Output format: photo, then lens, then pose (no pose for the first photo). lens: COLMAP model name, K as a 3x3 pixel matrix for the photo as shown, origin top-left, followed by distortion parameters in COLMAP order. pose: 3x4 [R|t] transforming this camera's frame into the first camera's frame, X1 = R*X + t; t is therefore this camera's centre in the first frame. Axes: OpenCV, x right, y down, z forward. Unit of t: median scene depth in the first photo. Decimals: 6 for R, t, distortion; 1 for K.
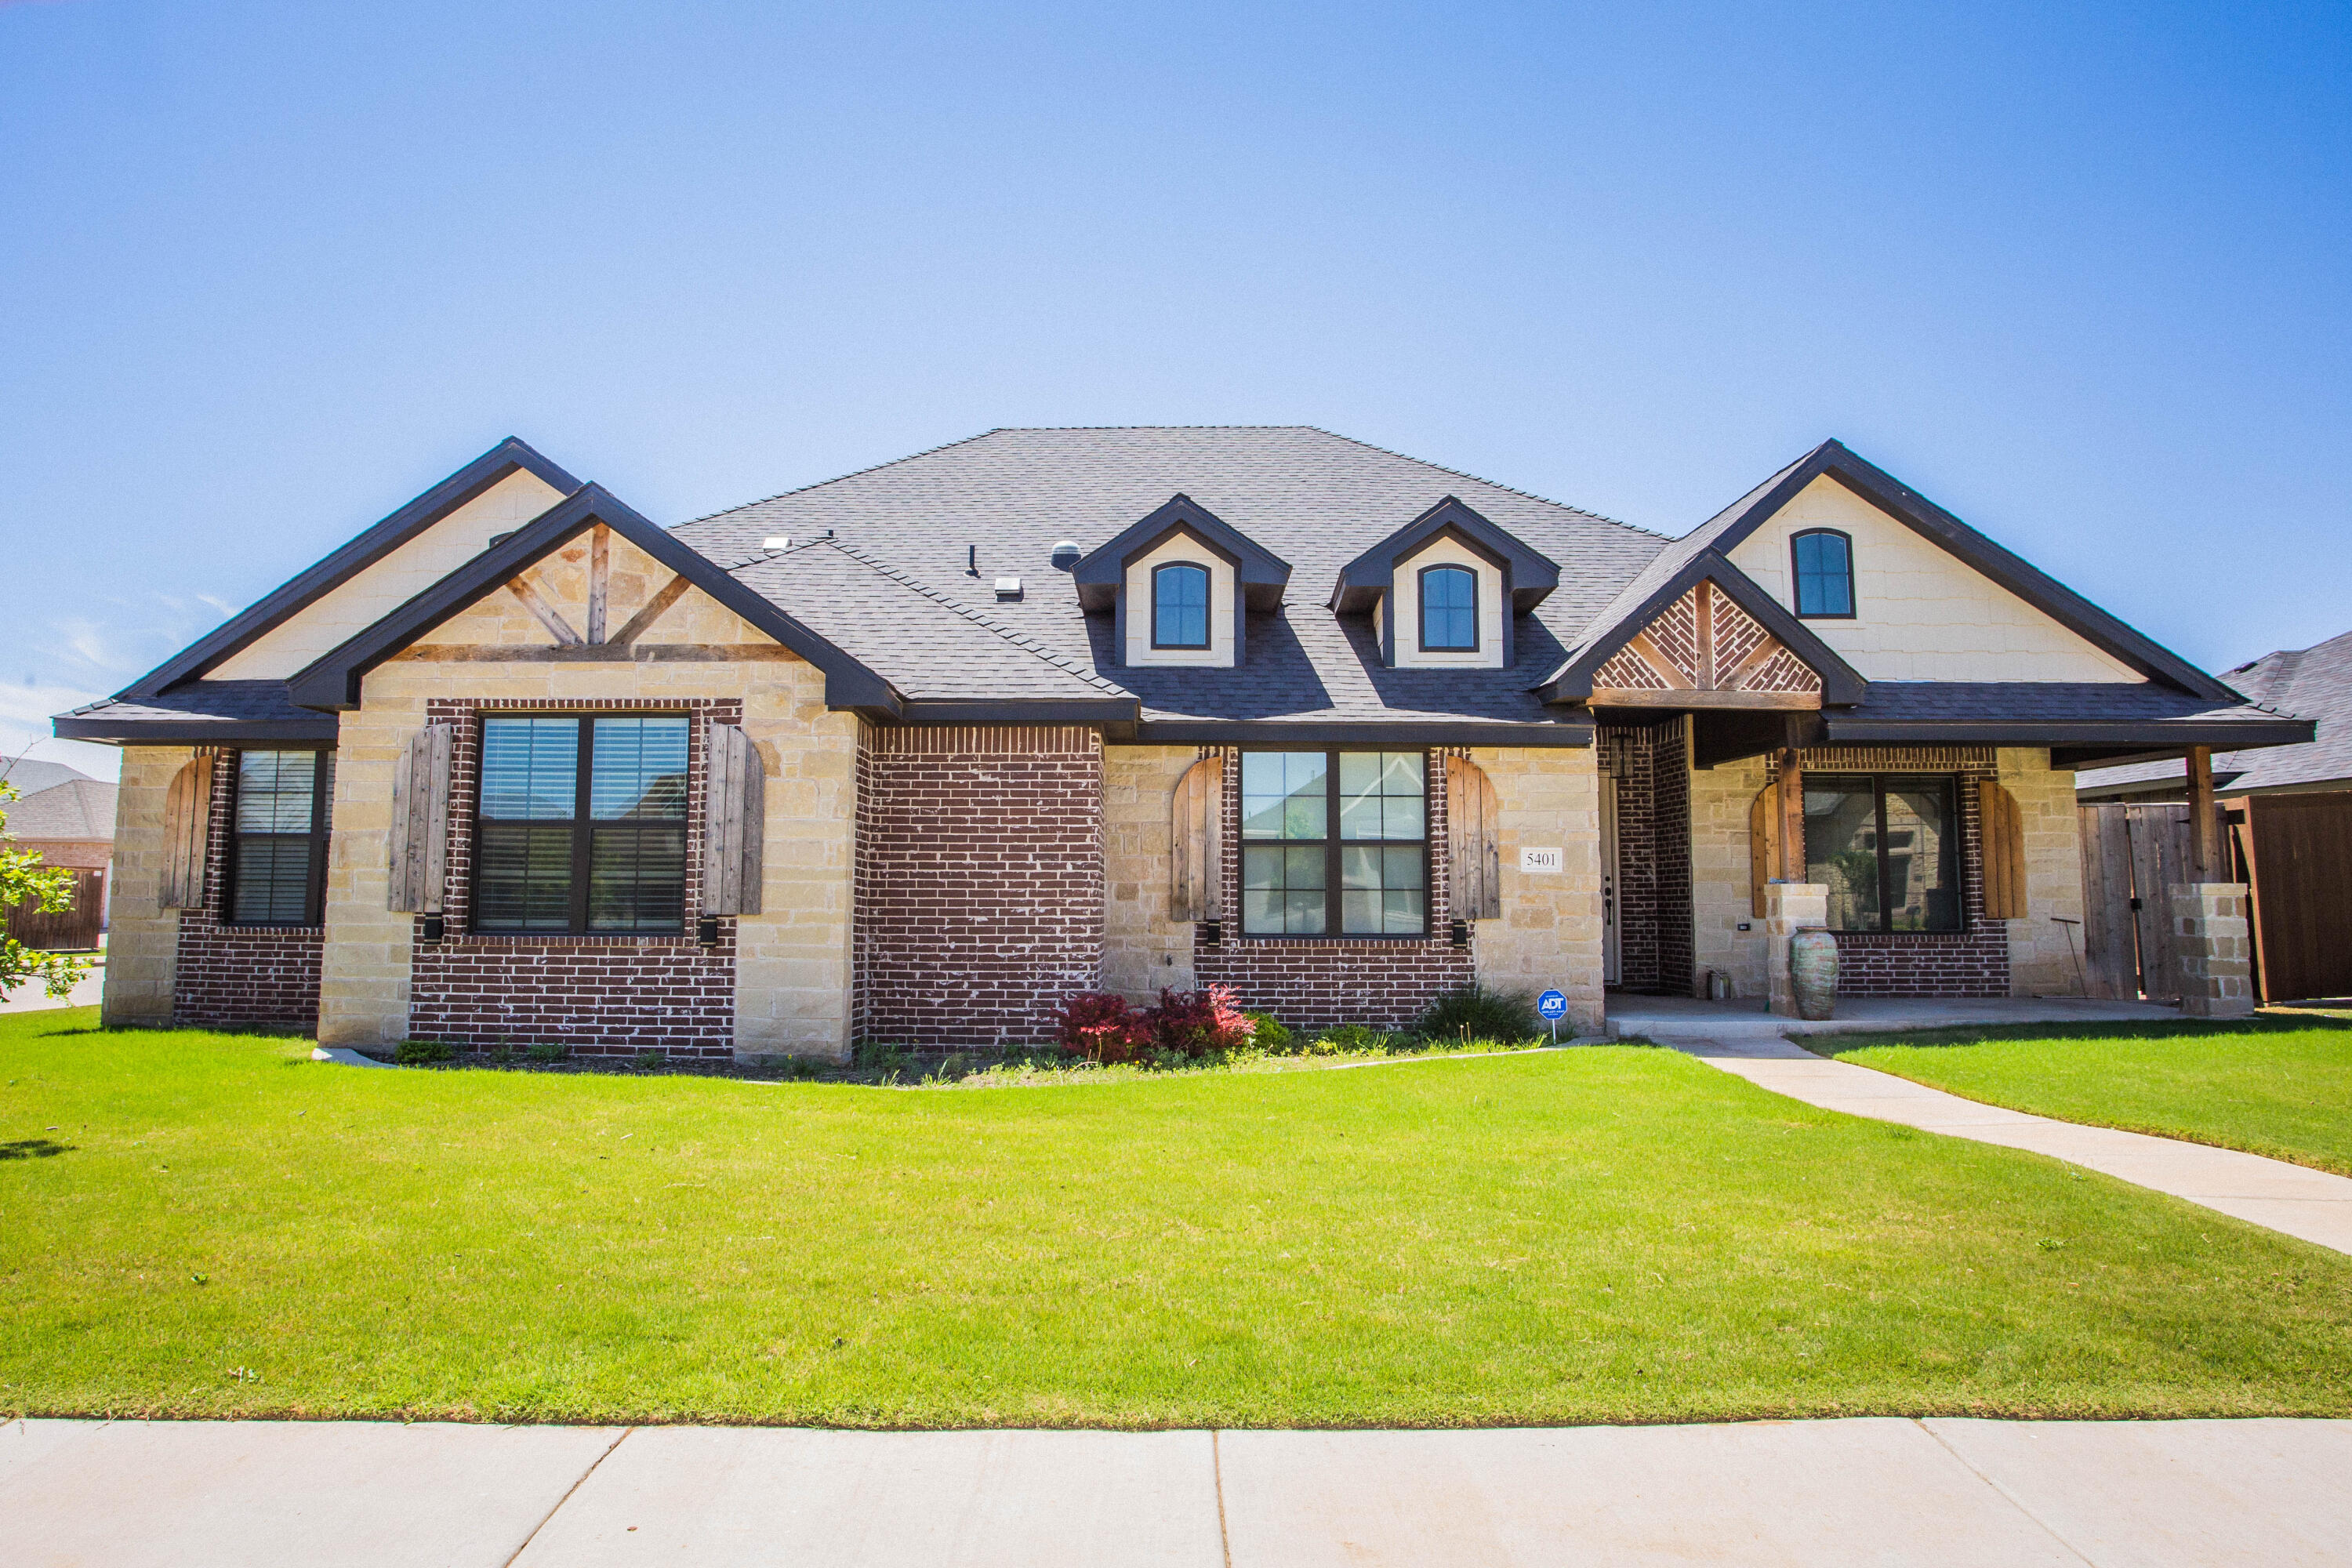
lens RADIAL K [[1469.0, 0, 1164.5], [0, 1469.0, 742.1], [0, 0, 1]] dist [-0.075246, 0.058684]
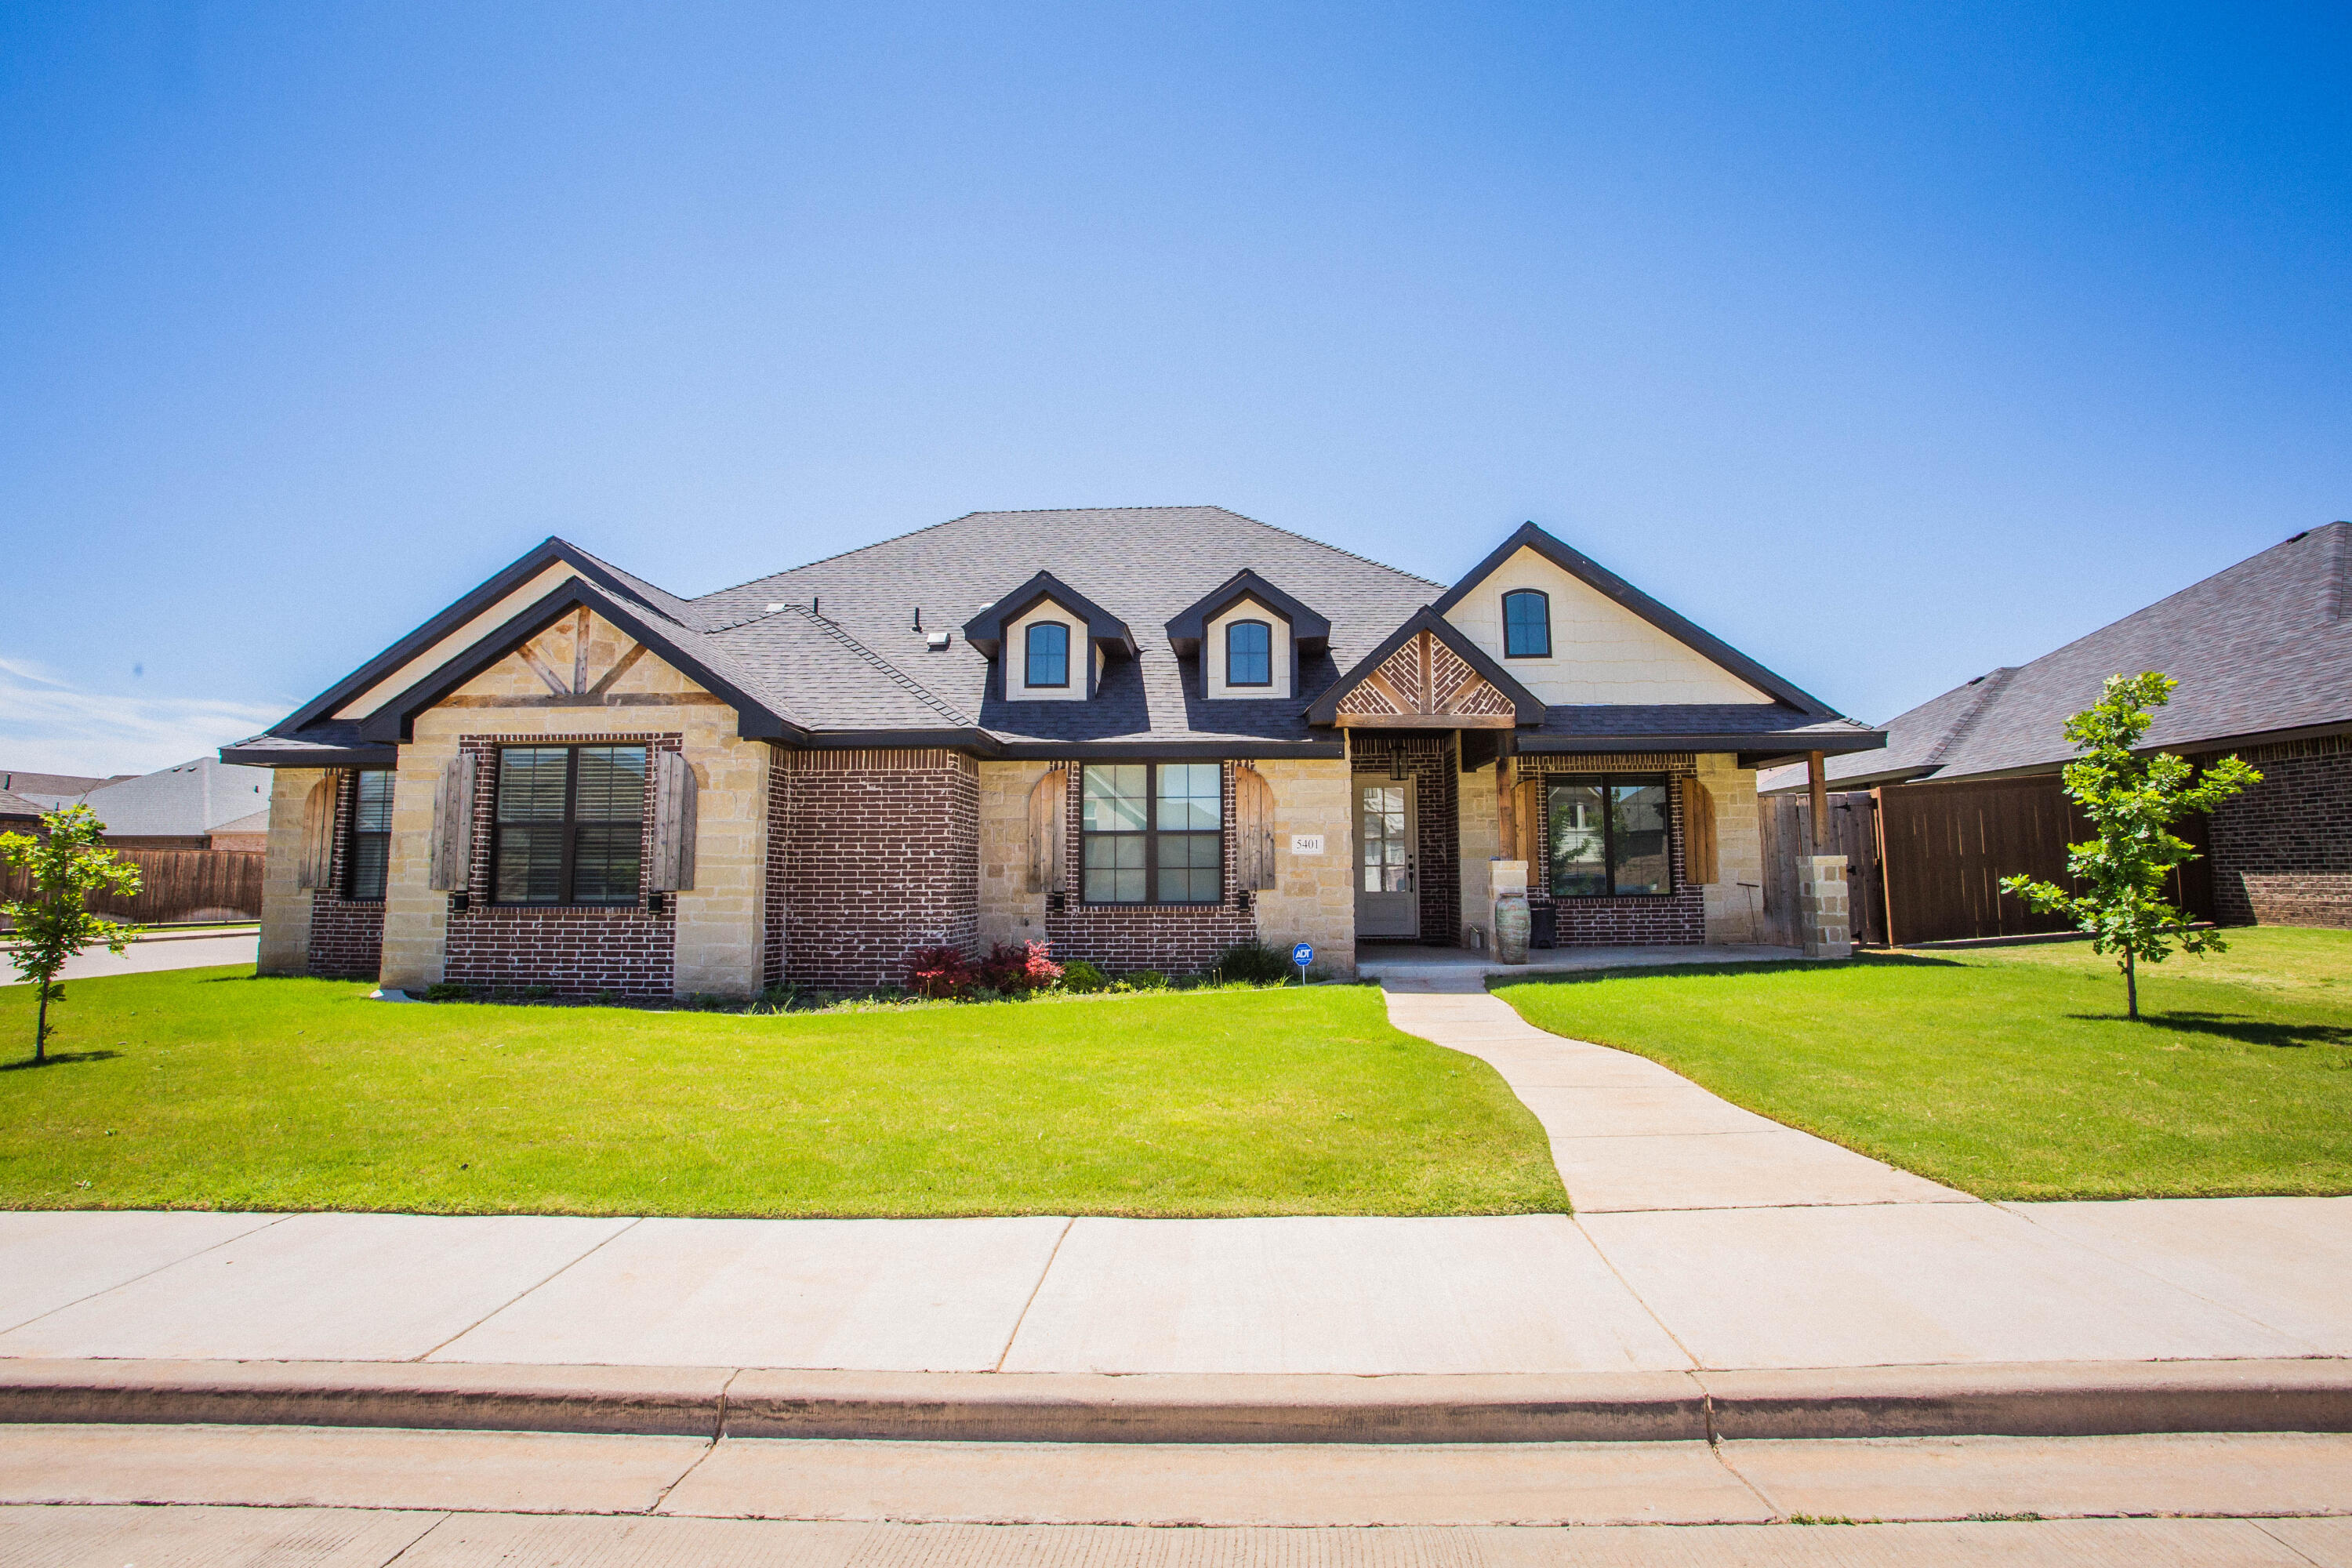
lens RADIAL K [[1193.9, 0, 1221.0], [0, 1193.9, 724.6], [0, 0, 1]] dist [-0.085396, 0.038669]
pose [[0.999835, -0.012401, -0.013284, 0.196152], [0.012200, 0.999811, -0.015170, -0.012195], [0.013470, 0.015006, 0.999797, -0.079344]]
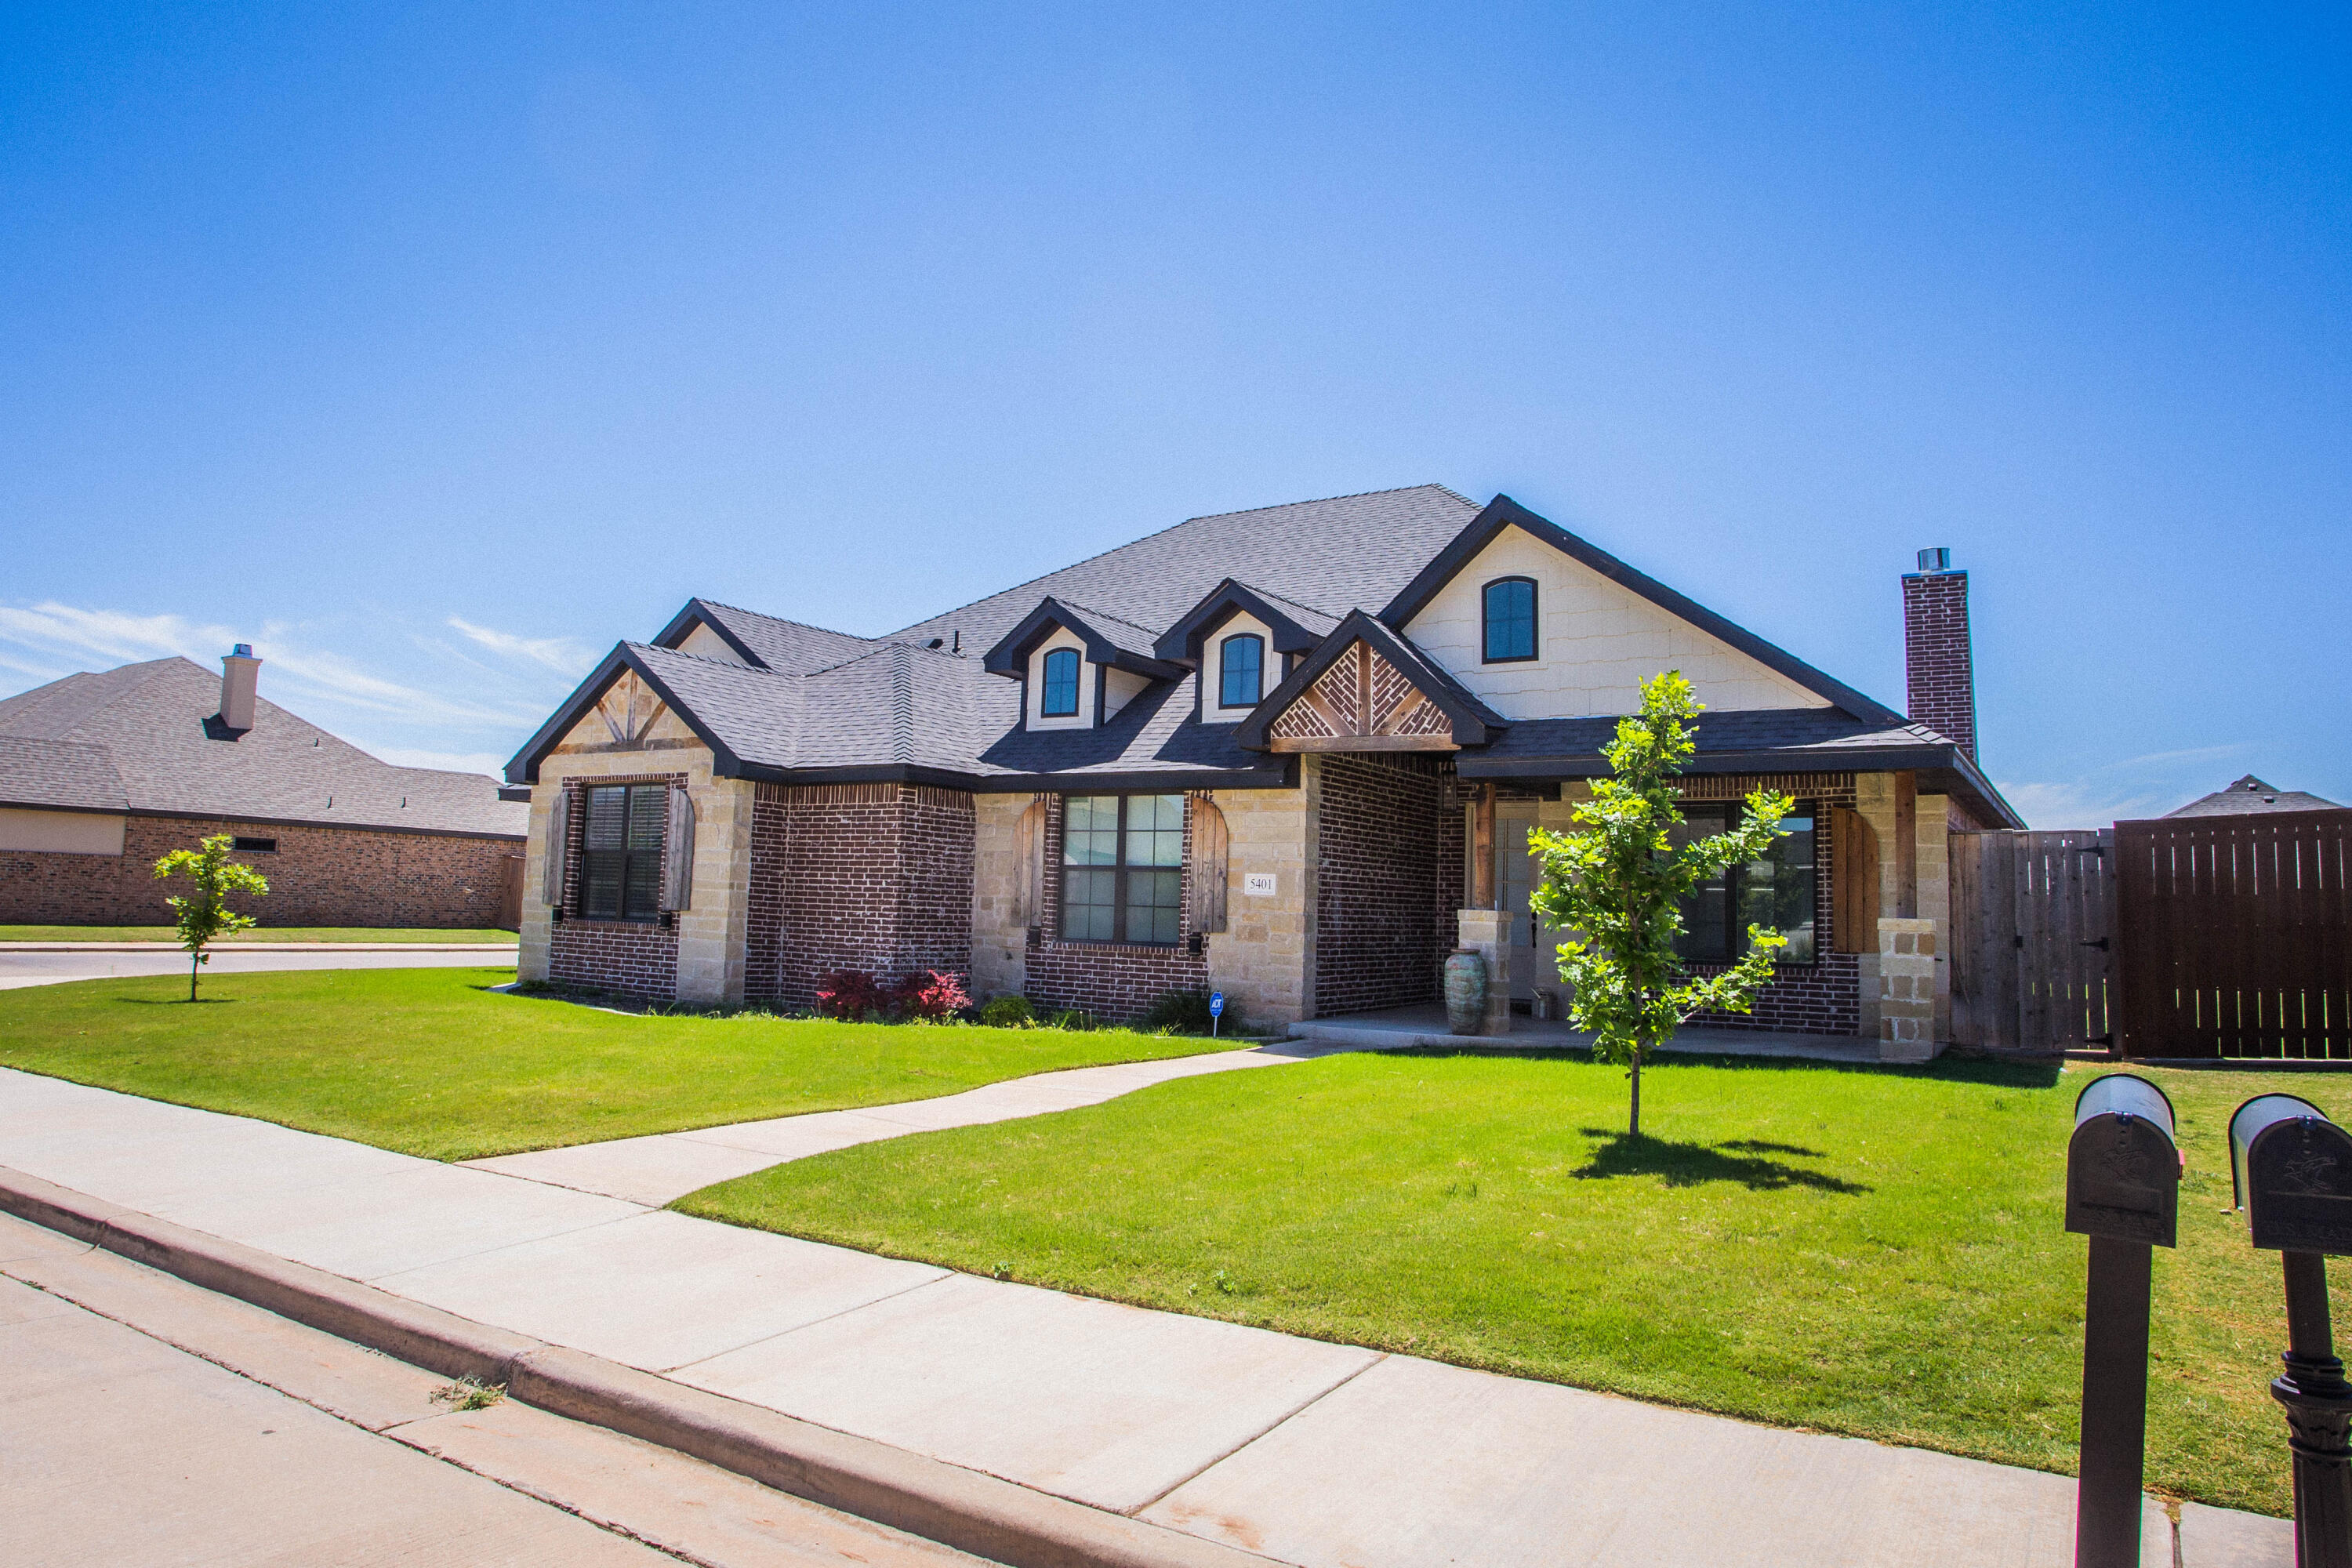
lens RADIAL K [[1463.2, 0, 1173.1], [0, 1463.2, 758.4], [0, 0, 1]] dist [-0.101958, 0.077696]
pose [[0.853151, -0.031537, -0.520710, 0.818557], [0.030355, 0.999481, -0.010799, -0.010433], [0.520780, -0.006593, 0.853665, -0.043767]]
